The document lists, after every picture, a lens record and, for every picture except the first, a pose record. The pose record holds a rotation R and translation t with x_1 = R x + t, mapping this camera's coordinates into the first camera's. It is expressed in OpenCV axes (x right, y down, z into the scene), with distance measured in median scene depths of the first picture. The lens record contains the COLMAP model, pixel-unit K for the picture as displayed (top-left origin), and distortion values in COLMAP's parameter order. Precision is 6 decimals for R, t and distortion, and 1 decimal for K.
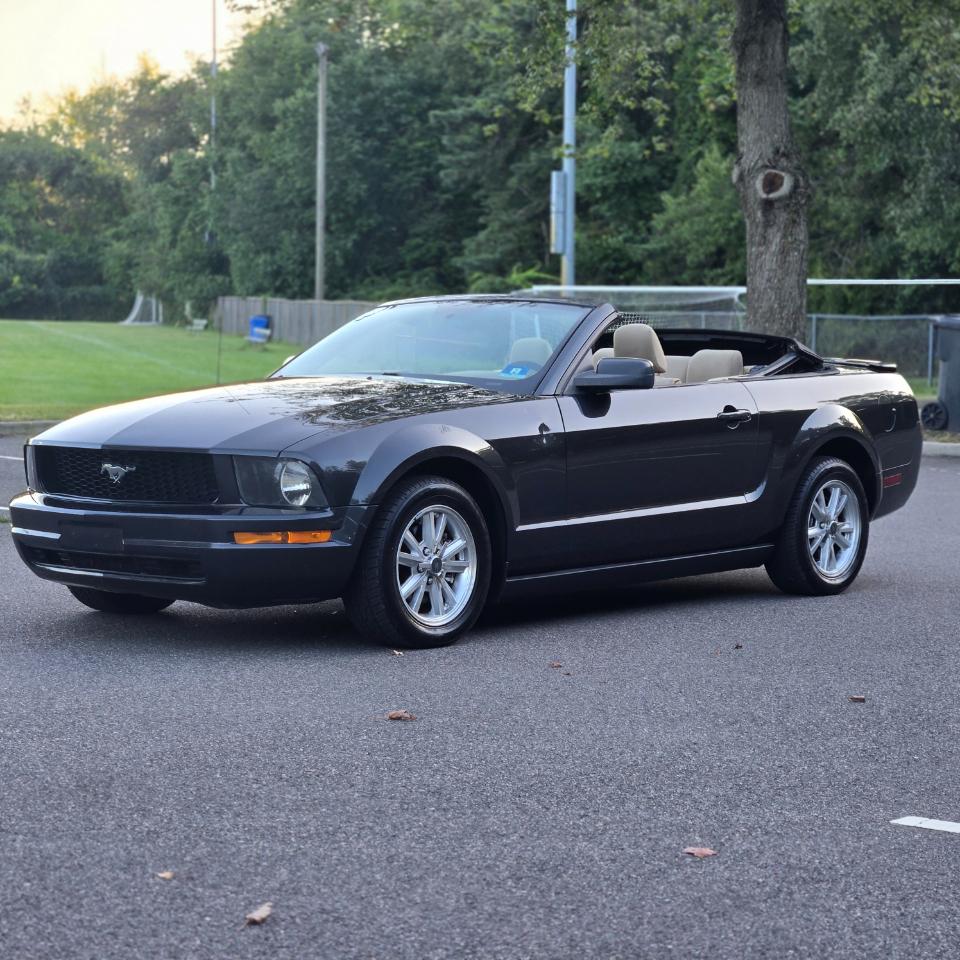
lens RADIAL K [[2761.0, 0, 474.6], [0, 2761.0, 479.1], [0, 0, 1]] dist [0.083892, 0.000000]
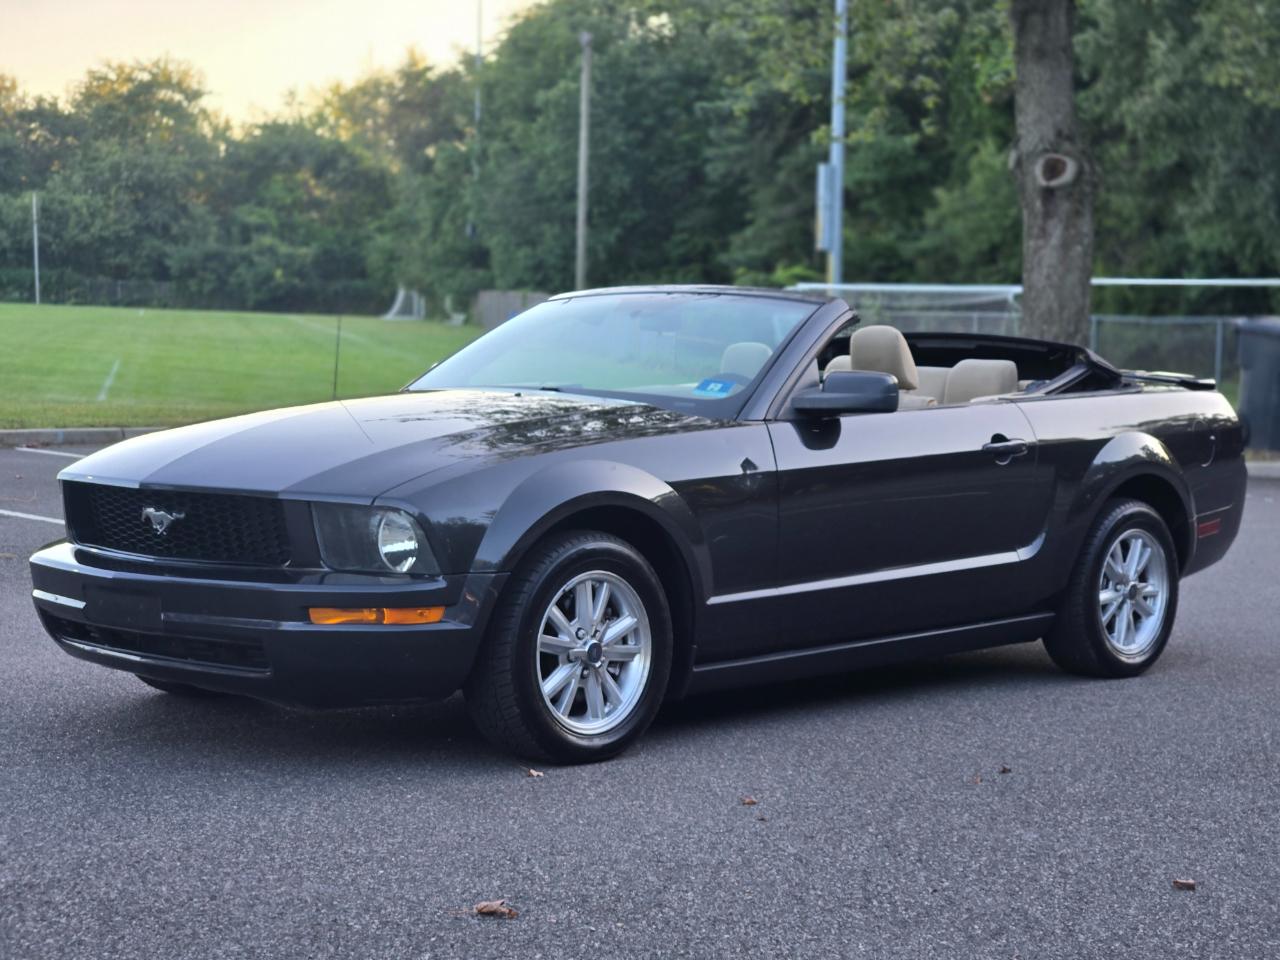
lens RADIAL K [[2799.2, 0, 635.0], [0, 2799.2, 486.2], [0, 0, 1]] dist [0.173005, 0.000000]
pose [[0.999197, 0.012875, -0.037953, 0.019548], [-0.012785, 0.999915, 0.002637, -0.011908], [0.037984, -0.002150, 0.999276, 0.202562]]
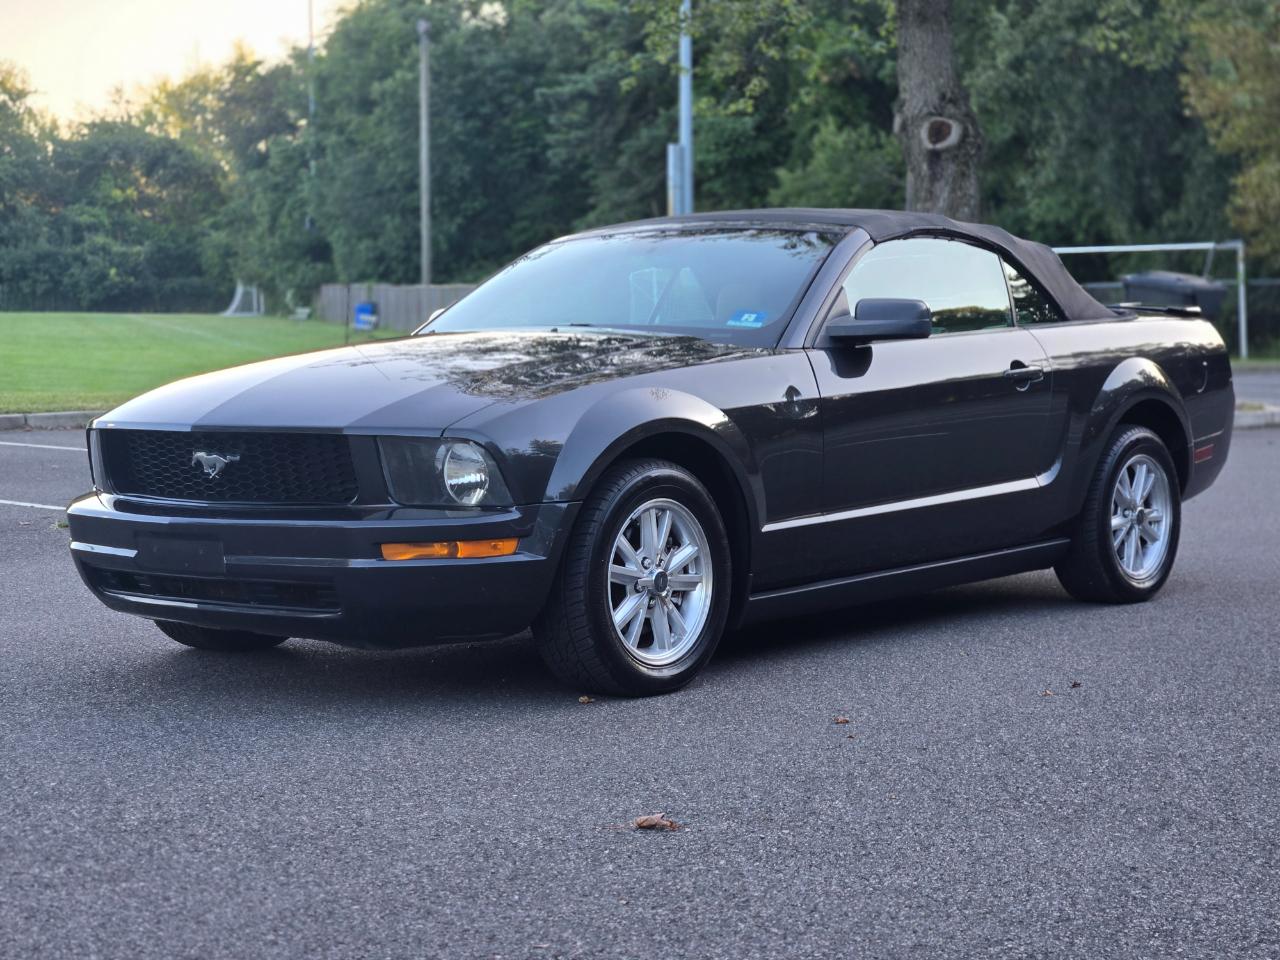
lens RADIAL K [[2799.2, 0, 662.2], [0, 2799.2, 438.4], [0, 0, 1]] dist [0.173005, 0.000000]
pose [[0.999387, -0.021117, 0.027908, -0.026069], [0.021396, 0.999724, -0.009746, 0.000559], [-0.027695, 0.010337, 0.999563, 0.208510]]
